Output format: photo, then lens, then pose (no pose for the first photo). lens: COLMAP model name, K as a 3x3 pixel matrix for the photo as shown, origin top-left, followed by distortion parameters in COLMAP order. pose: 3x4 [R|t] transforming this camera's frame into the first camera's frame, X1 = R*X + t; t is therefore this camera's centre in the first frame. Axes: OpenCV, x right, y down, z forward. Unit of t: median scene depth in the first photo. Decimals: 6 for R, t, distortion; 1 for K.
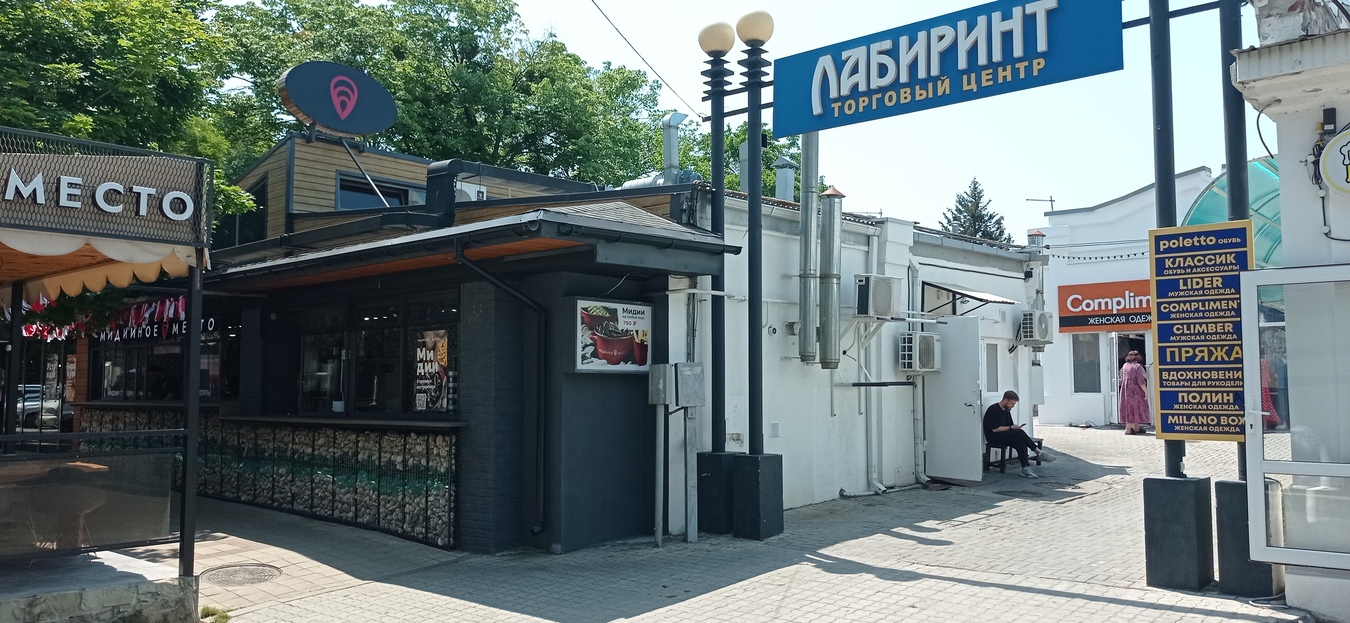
lens RADIAL K [[1035.0, 0, 679.7], [0, 1035.0, 309.7], [0, 0, 1]] dist [0.019371, 0.000552]
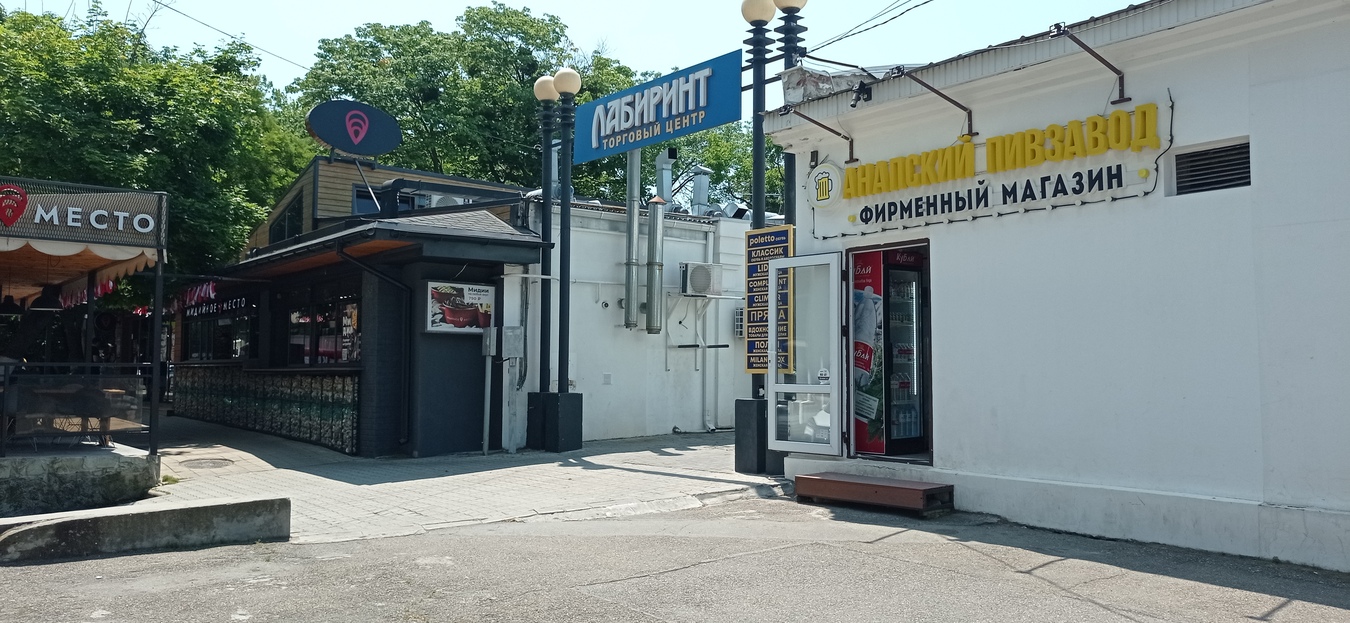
lens RADIAL K [[1035.0, 0, 670.8], [0, 1035.0, 310.4], [0, 0, 1]] dist [0.019371, 0.000552]
pose [[0.986649, -0.000361, -0.162862, 0.432319], [0.002438, 0.999918, 0.012549, 0.011988], [0.162844, -0.012778, 0.986569, -0.336023]]
